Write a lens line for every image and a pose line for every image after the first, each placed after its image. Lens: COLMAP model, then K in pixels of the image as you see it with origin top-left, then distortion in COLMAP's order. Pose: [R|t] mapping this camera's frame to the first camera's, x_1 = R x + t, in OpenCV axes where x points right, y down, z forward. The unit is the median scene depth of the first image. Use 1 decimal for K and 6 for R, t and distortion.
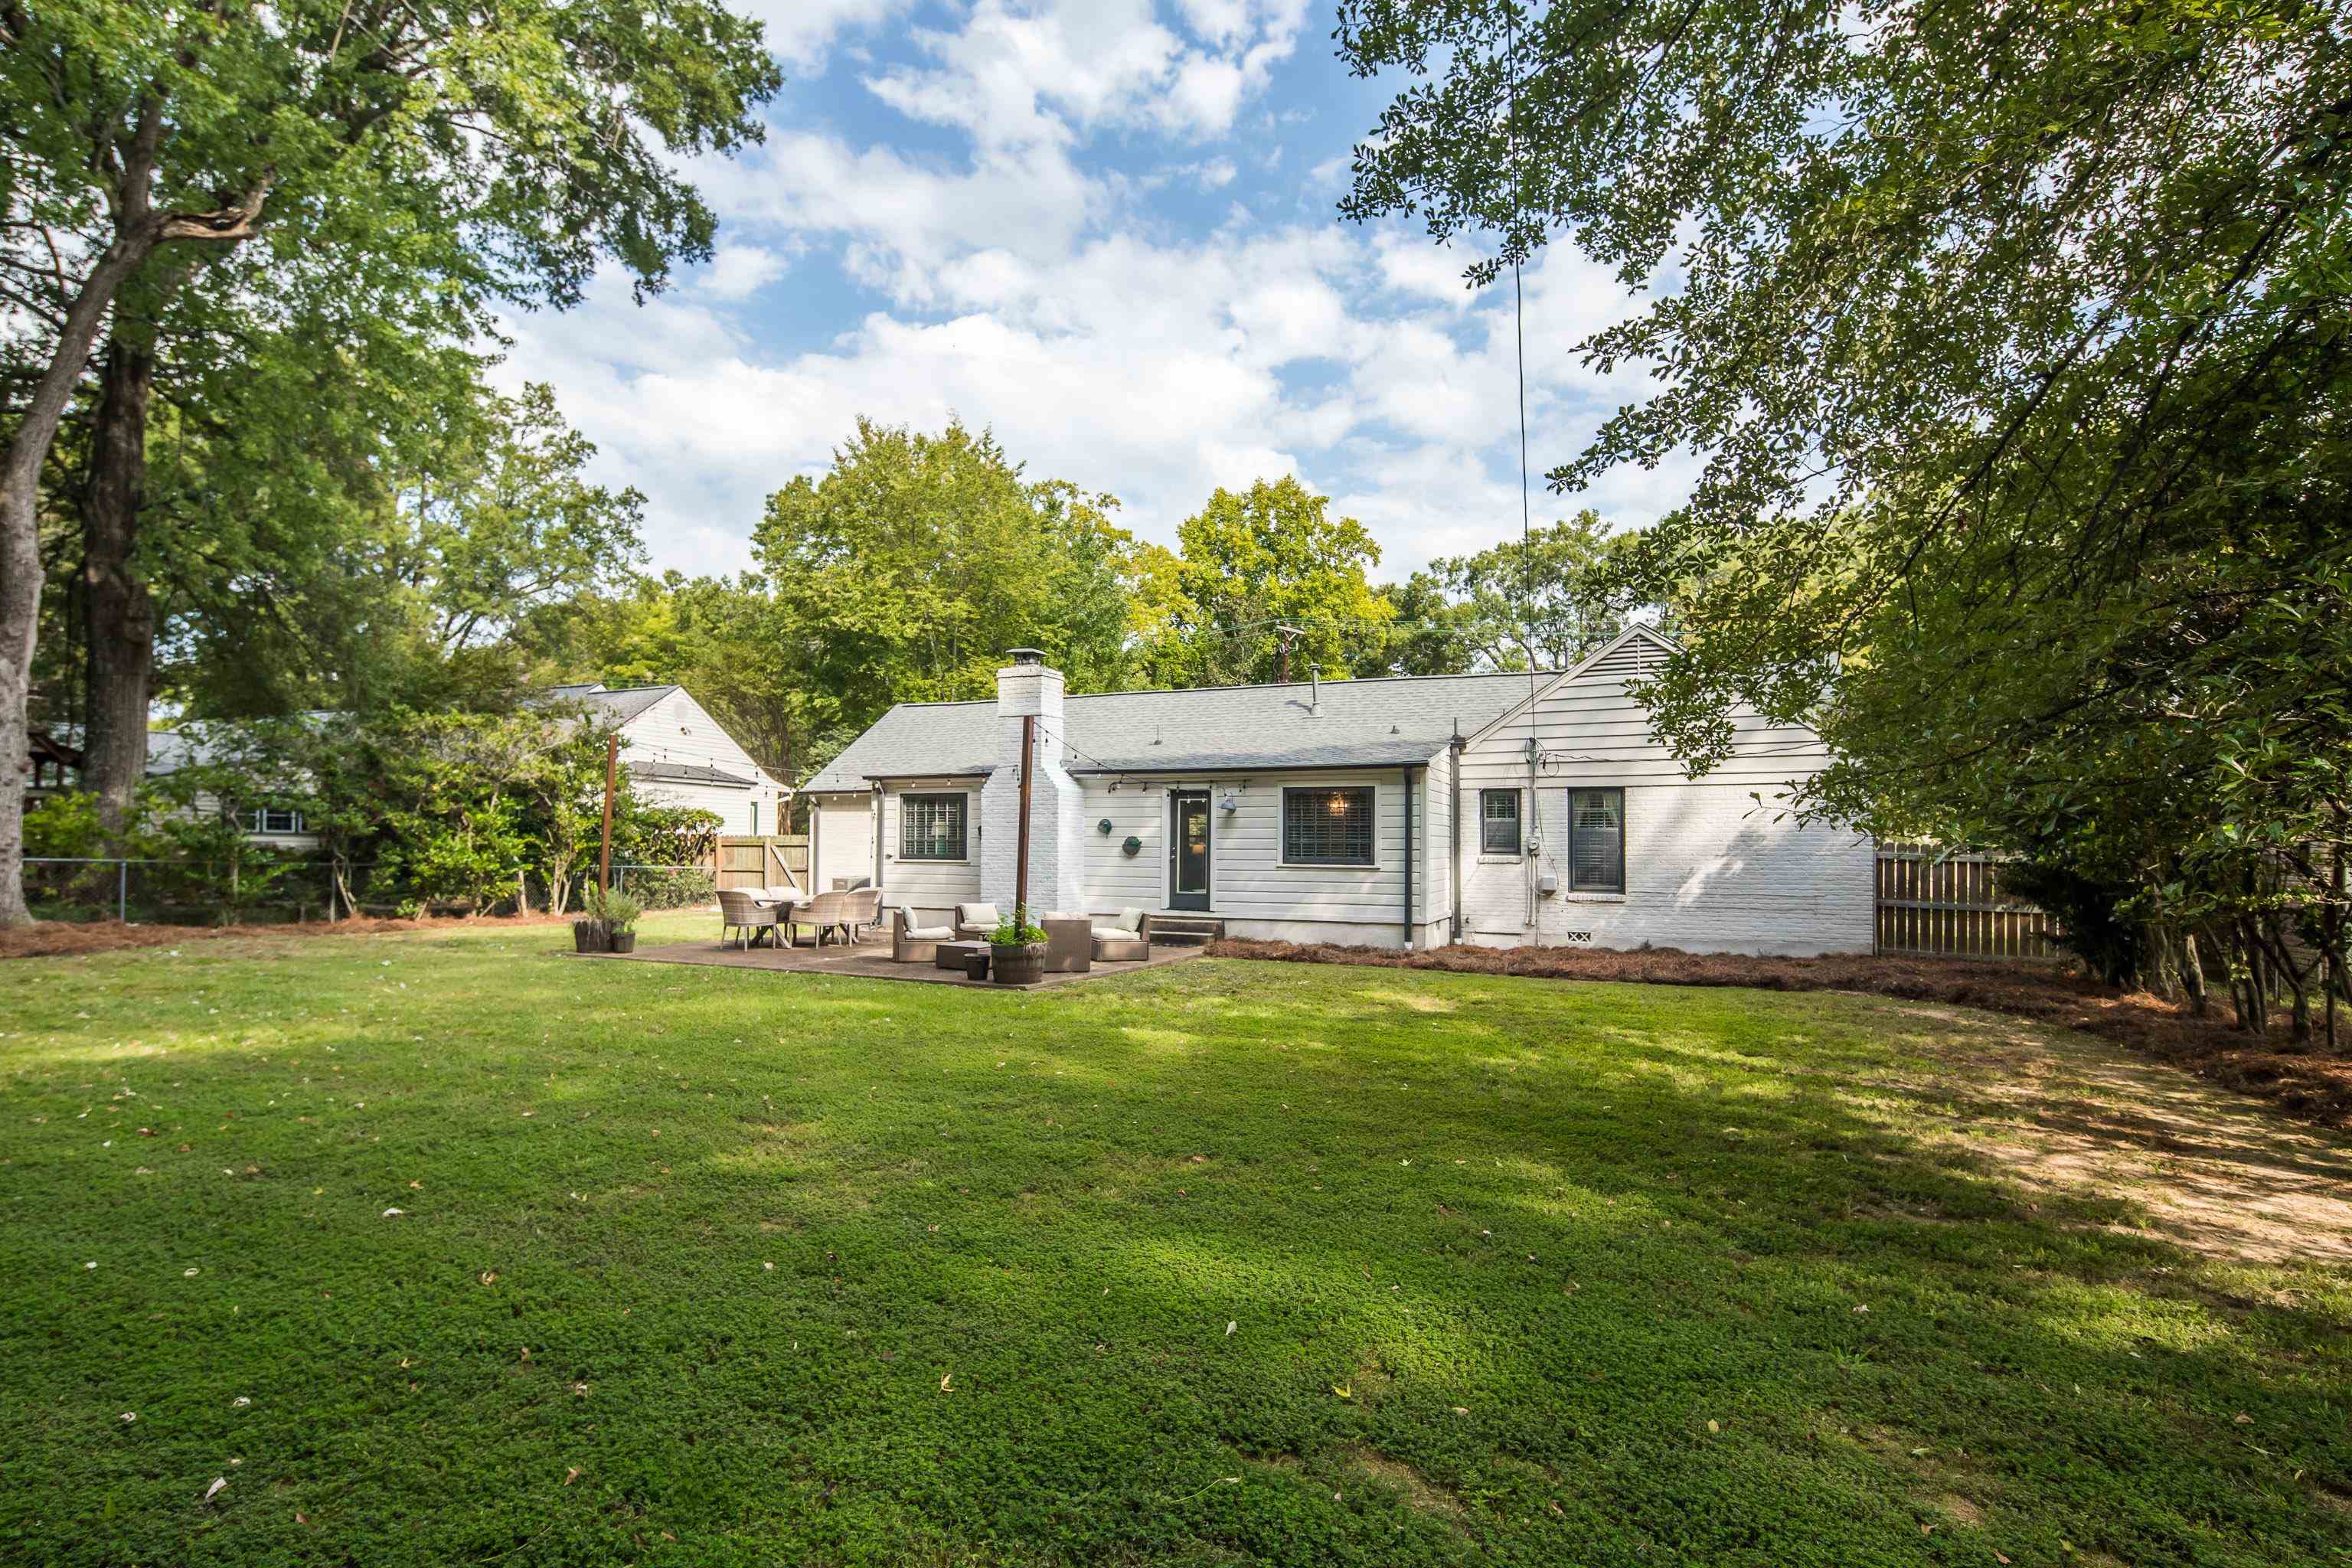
lens RADIAL K [[1177.4, 0, 1167.5], [0, 1177.4, 720.8], [0, 0, 1]] dist [-0.019820, 0.000084]
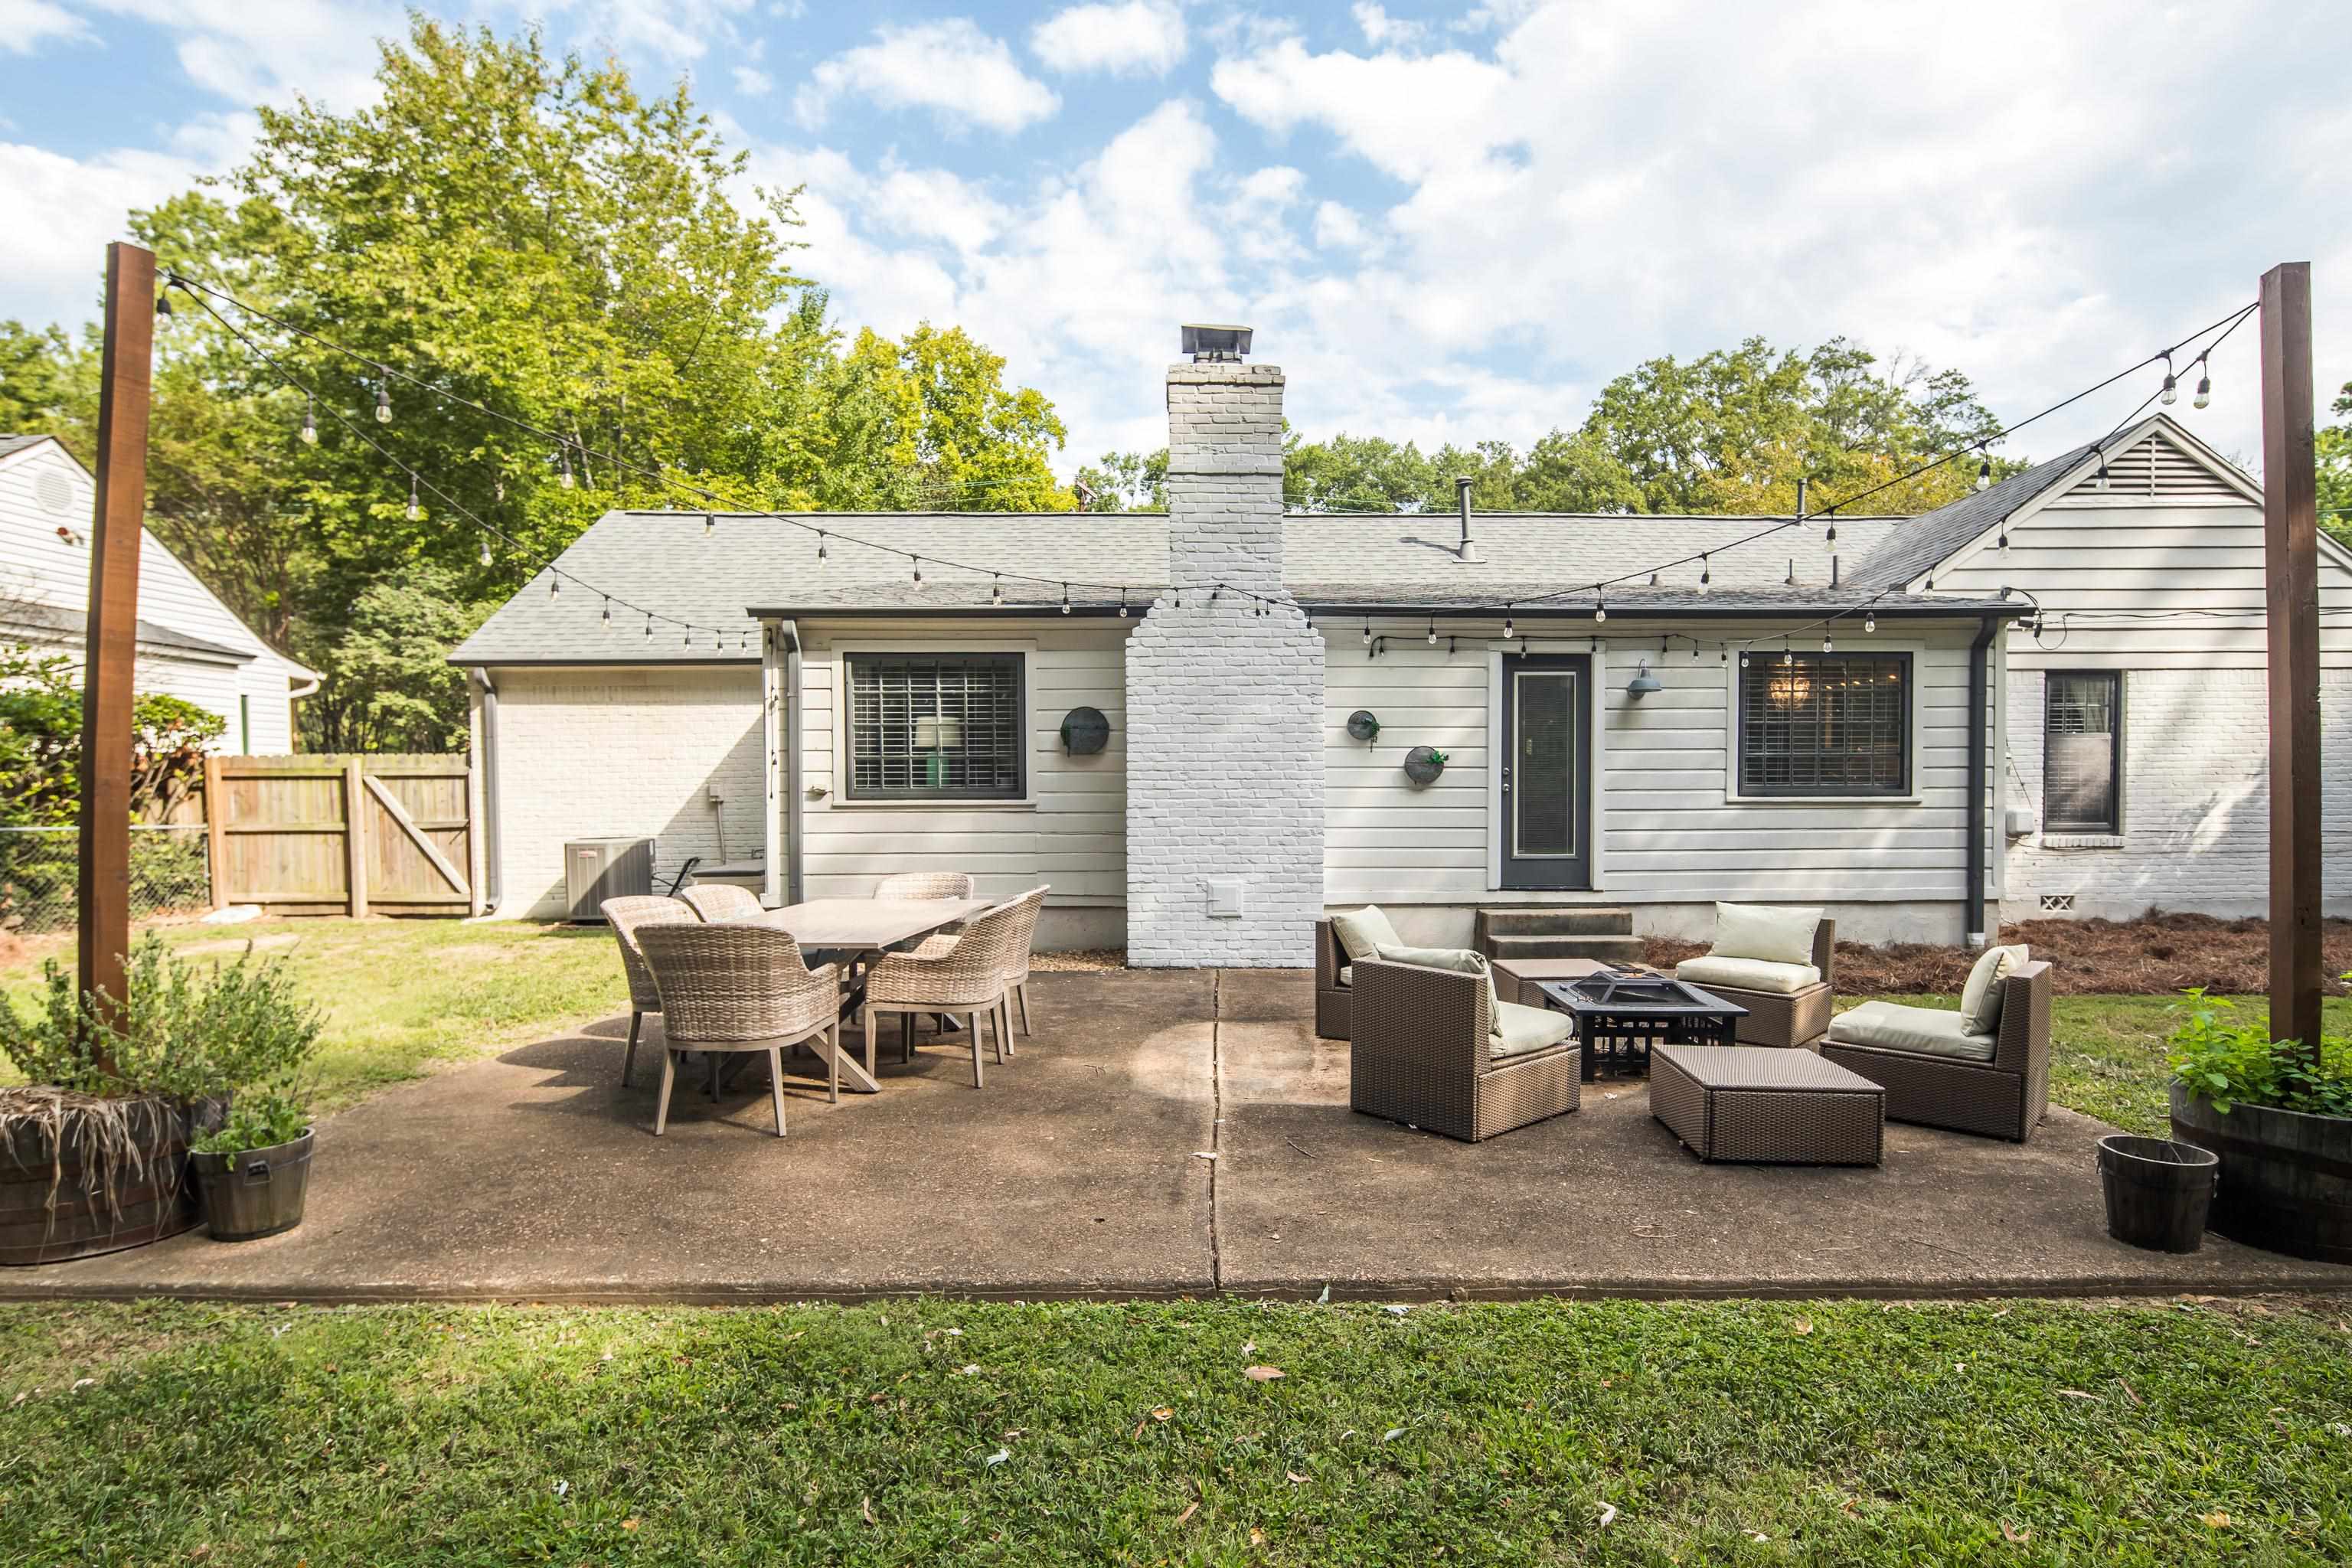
lens RADIAL K [[1130.5, 0, 1176.0], [0, 1130.5, 784.0], [0, 0, 1]] dist [0.002428, -0.000584]
pose [[0.900338, -0.011102, 0.435050, -0.325613], [-0.037321, 0.994022, 0.102602, 0.068448], [-0.433588, -0.108613, 0.894542, 0.612455]]
